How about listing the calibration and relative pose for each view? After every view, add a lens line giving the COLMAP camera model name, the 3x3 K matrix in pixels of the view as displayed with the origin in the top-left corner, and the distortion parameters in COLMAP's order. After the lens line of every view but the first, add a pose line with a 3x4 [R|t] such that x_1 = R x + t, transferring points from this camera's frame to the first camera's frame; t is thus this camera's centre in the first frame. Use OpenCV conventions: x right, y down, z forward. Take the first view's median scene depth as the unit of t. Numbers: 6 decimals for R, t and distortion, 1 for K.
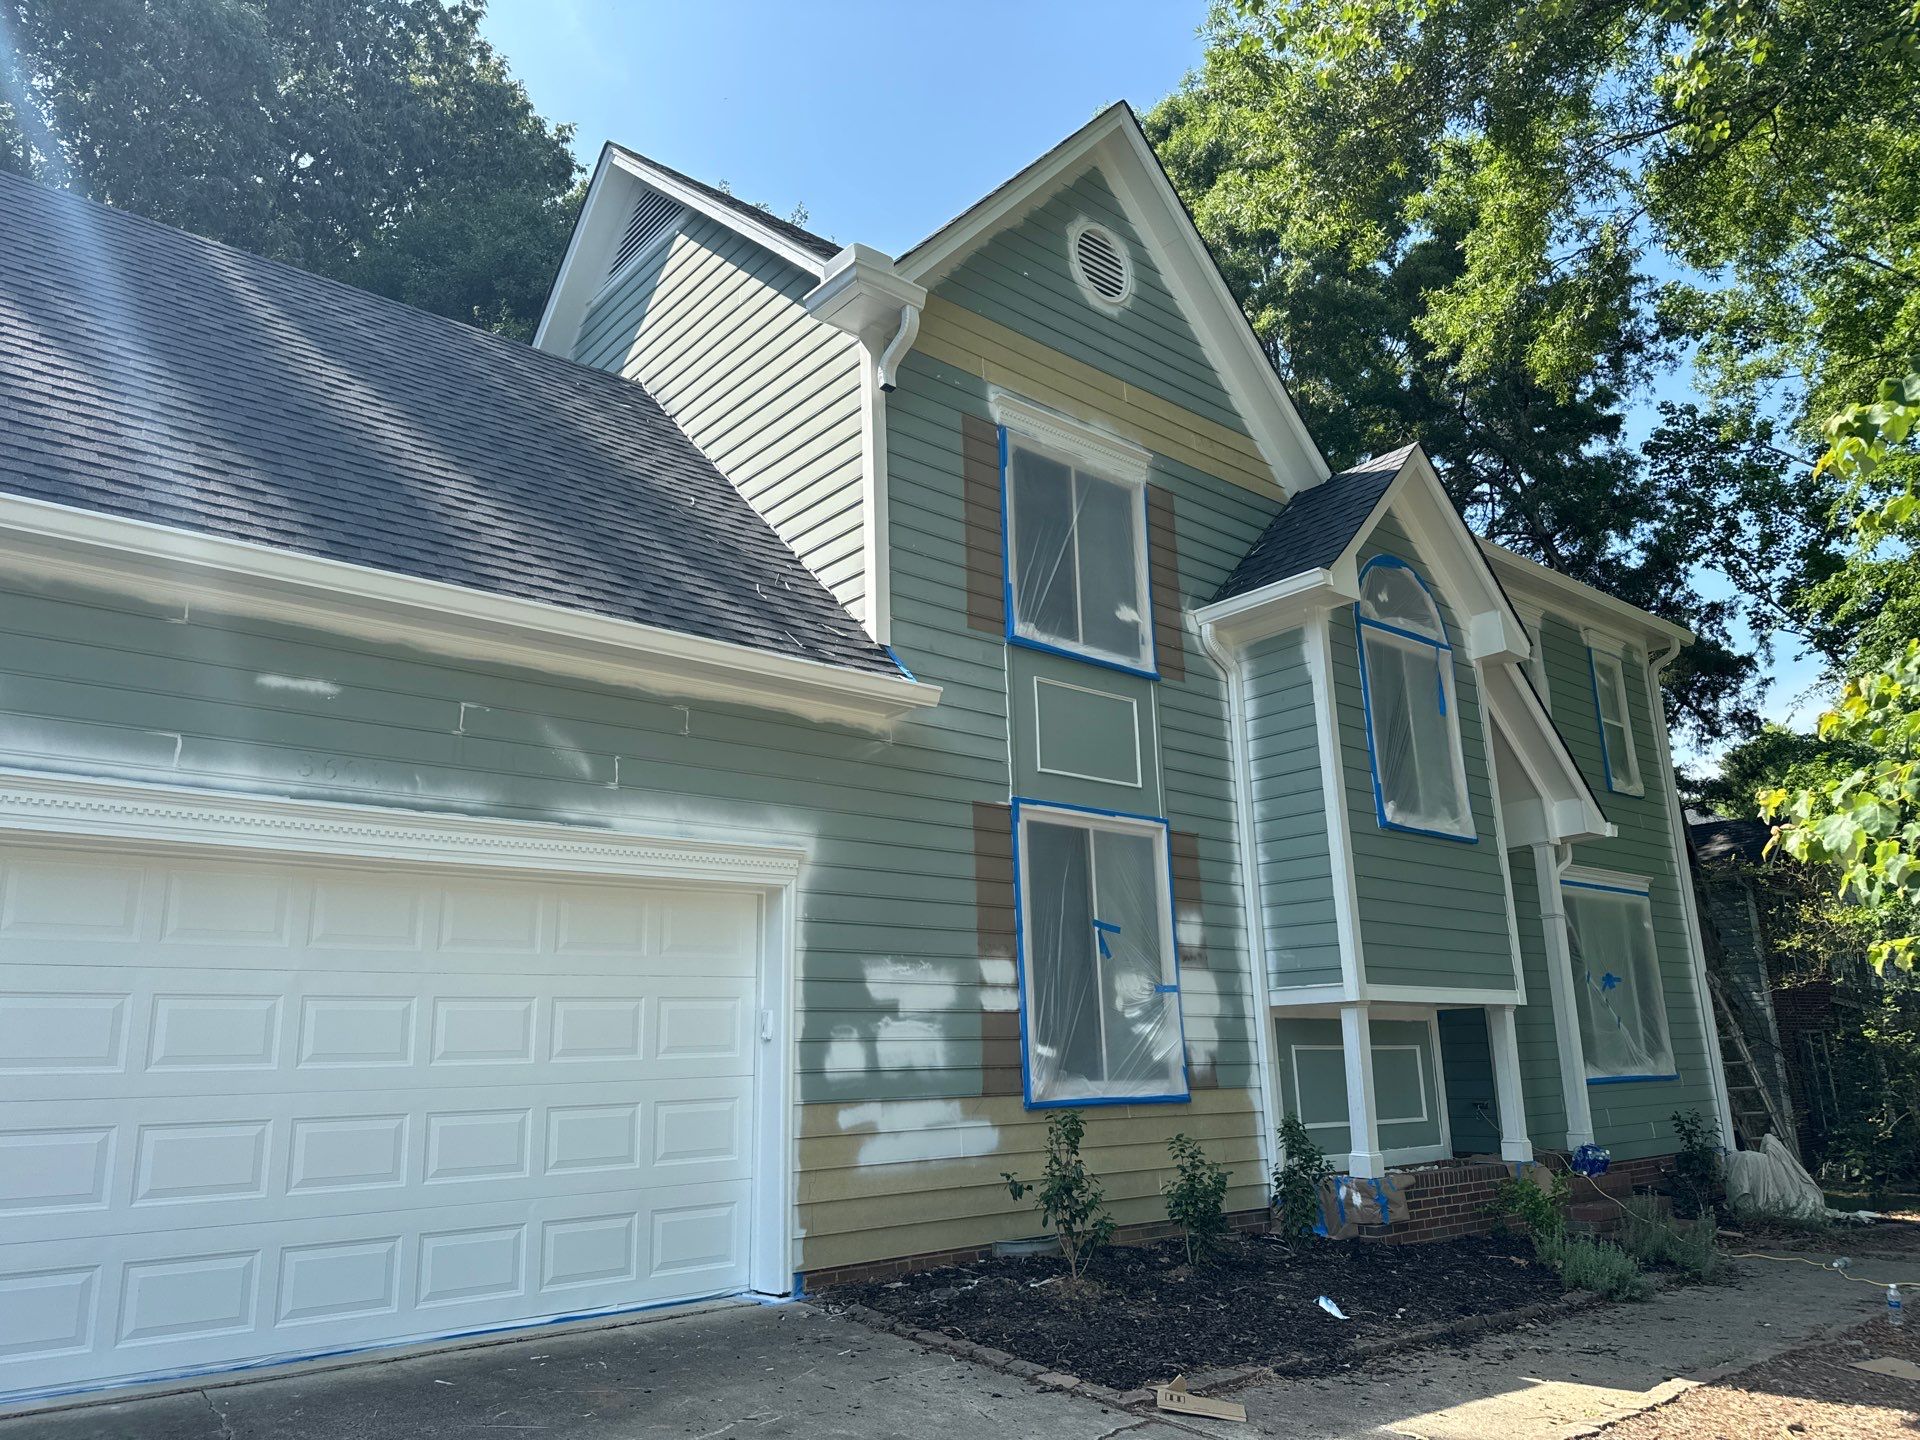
lens RADIAL K [[1355.4, 0, 967.5], [0, 1355.4, 729.5], [0, 0, 1]] dist [0.143528, -0.207275]
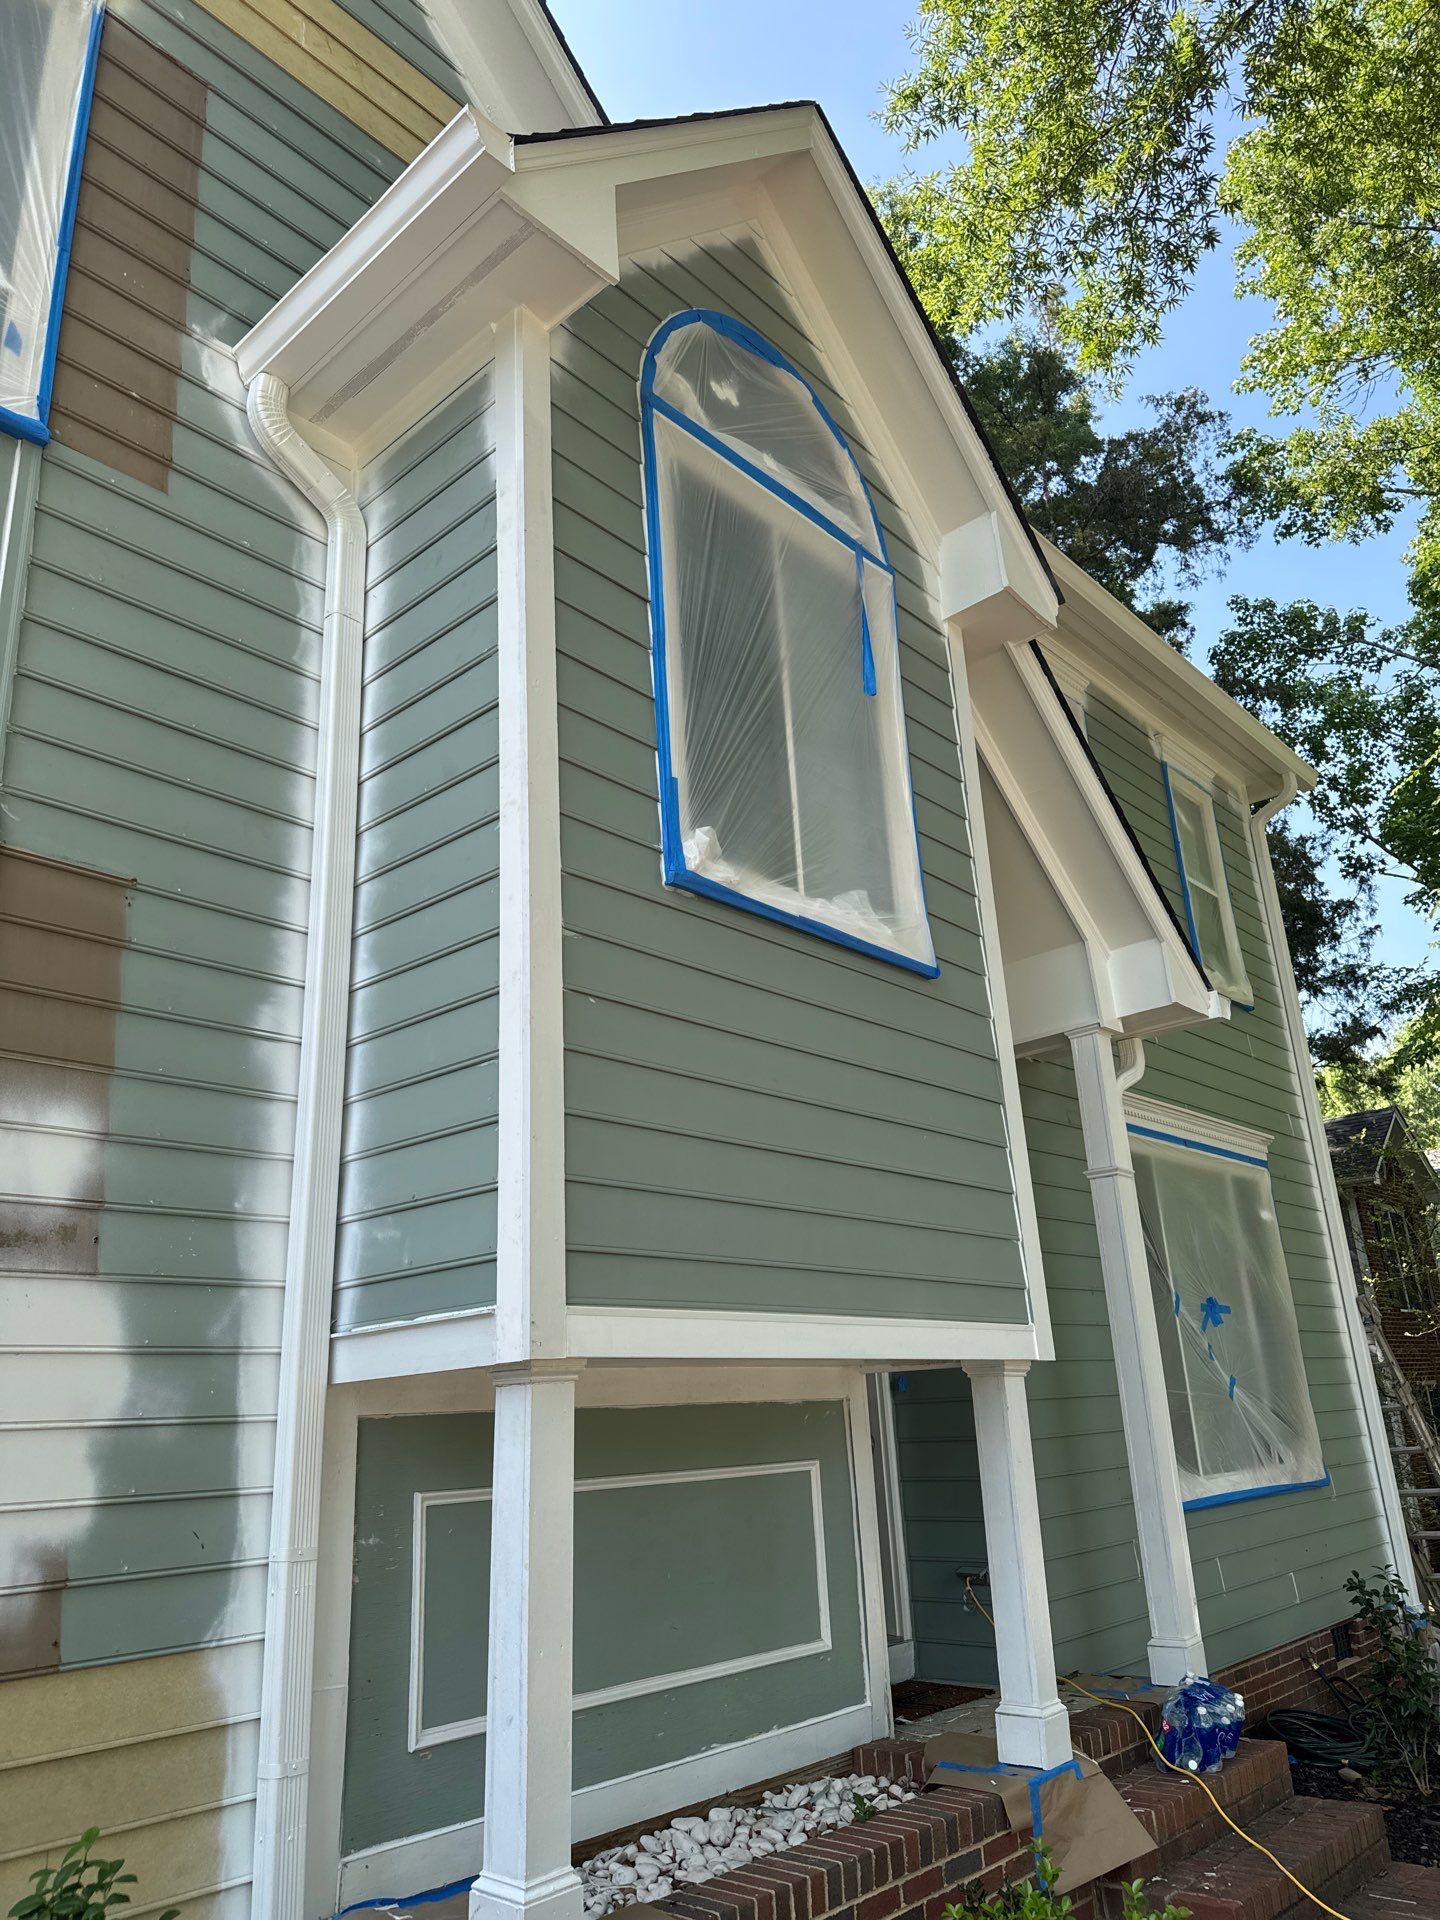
lens RADIAL K [[1353.2, 0, 693.4], [0, 1353.2, 959.4], [0, 0, 1]] dist [0.135981, -0.207771]
pose [[0.994608, 0.016917, 0.102313, 0.253675], [-0.008202, 0.996347, -0.085007, 0.115511], [-0.103378, 0.083710, 0.991113, 0.594453]]
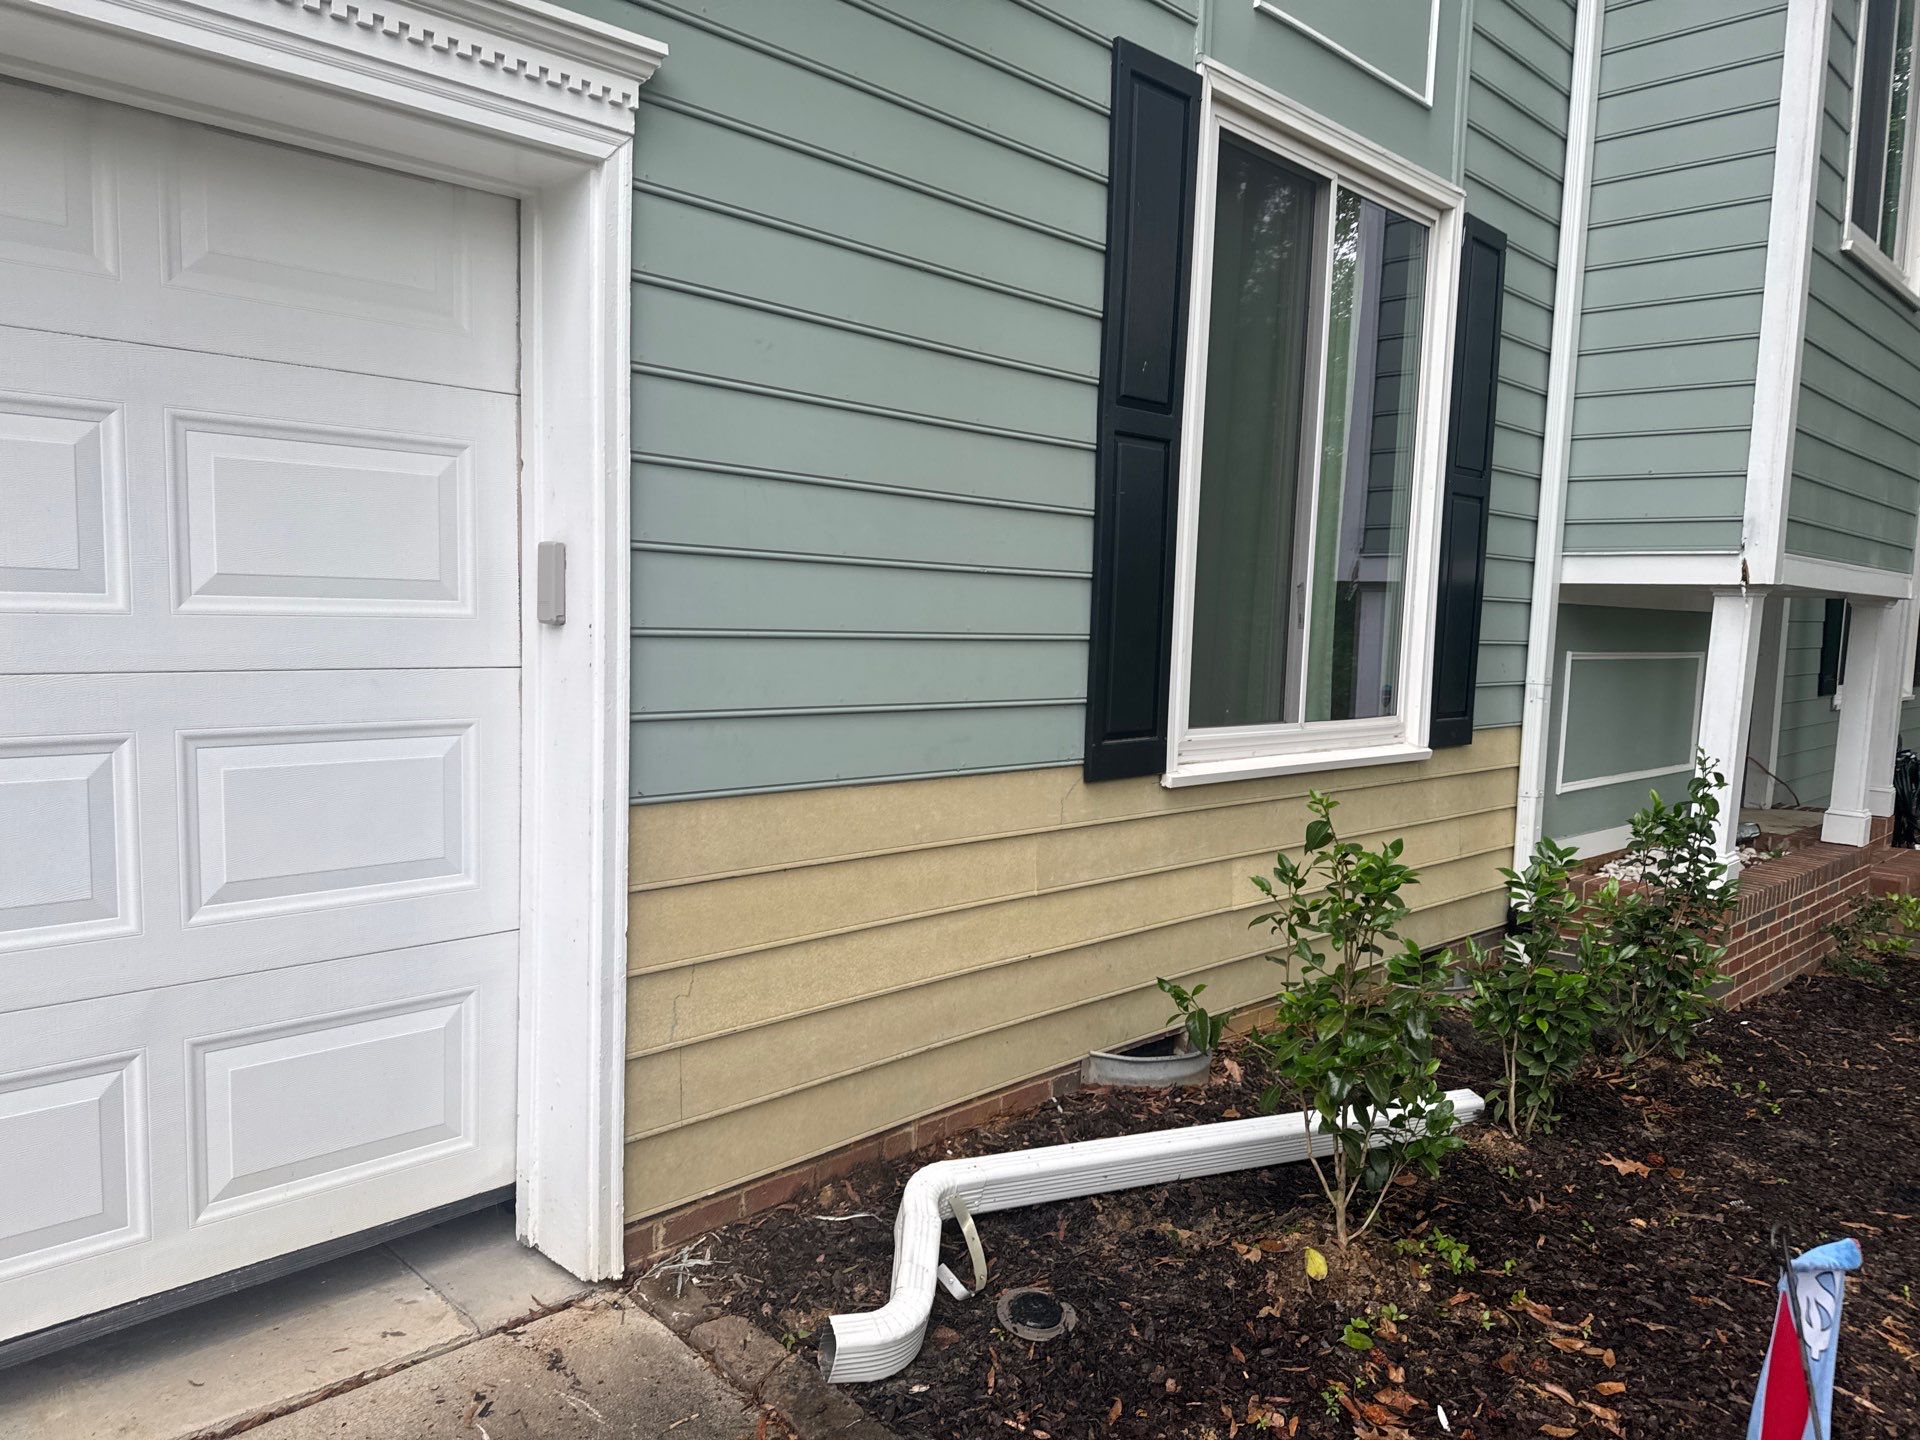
lens RADIAL K [[1355.4, 0, 967.5], [0, 1355.4, 729.5], [0, 0, 1]] dist [0.143528, -0.207275]
pose [[0.995735, 0.054497, 0.074444, -0.044501], [-0.076107, 0.941295, 0.328894, 0.087714], [-0.052150, -0.333157, 0.941428, 0.446395]]
